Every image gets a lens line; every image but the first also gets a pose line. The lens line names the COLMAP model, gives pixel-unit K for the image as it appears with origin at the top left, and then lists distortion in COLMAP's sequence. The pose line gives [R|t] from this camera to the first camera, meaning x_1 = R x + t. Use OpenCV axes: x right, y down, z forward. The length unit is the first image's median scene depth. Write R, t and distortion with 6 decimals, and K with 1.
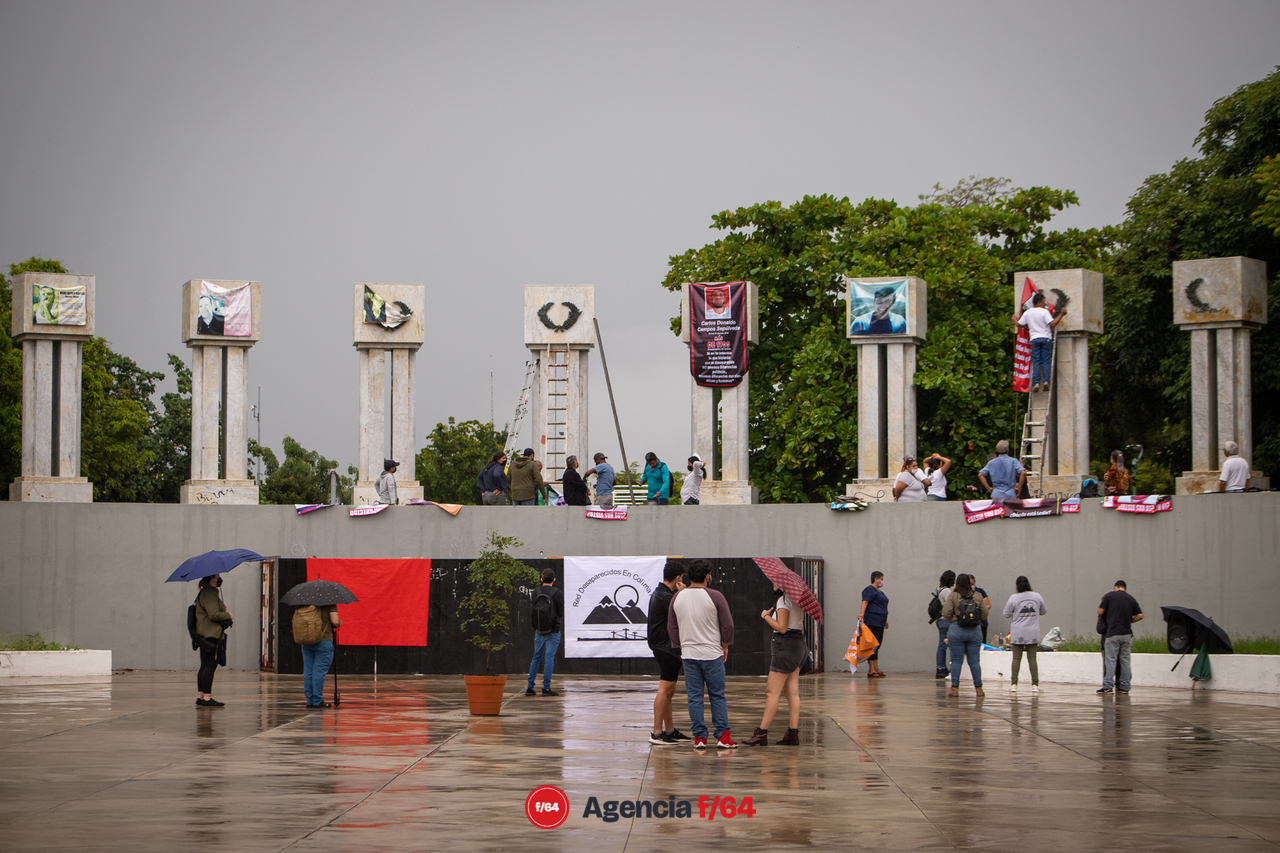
lens RADIAL K [[2959.3, 0, 640.0], [0, 2959.3, 426.5], [0, 0, 1]] dist [-0.057530, -0.030765]
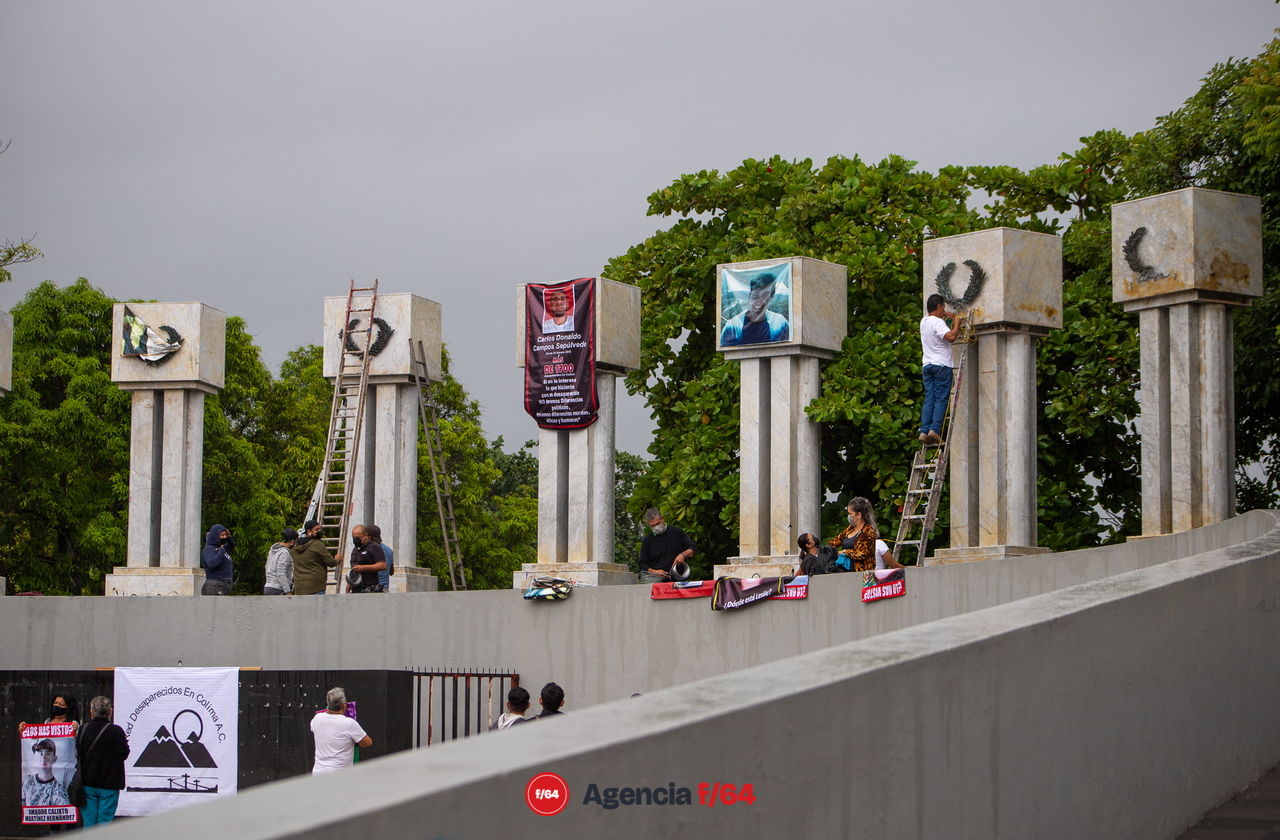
lens RADIAL K [[2870.2, 0, 640.0], [0, 2870.2, 420.0], [0, 0, 1]] dist [-0.069834, 0.026154]
pose [[0.932509, -0.028232, -0.360041, 0.291935], [0.011139, 0.998714, -0.049463, 0.018541], [0.360974, 0.042115, 0.931624, 0.376448]]
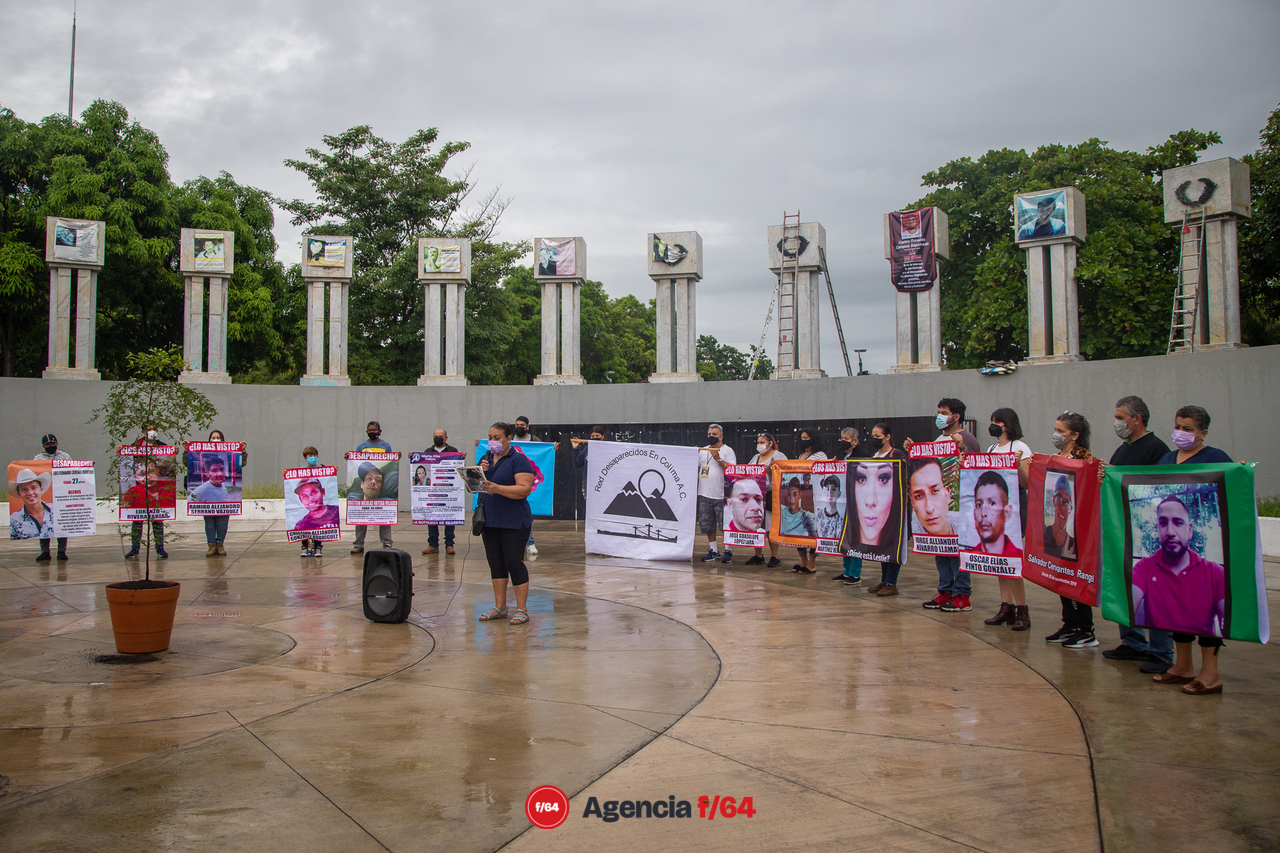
lens RADIAL K [[1010.8, 0, 636.2], [0, 1010.8, 415.9], [0, 0, 1]] dist [-0.095814, 0.086377]
pose [[0.928950, -0.019948, -0.369668, 0.075262], [0.026934, 0.999543, 0.013744, 0.031969], [0.369225, -0.022724, 0.929062, 0.555482]]
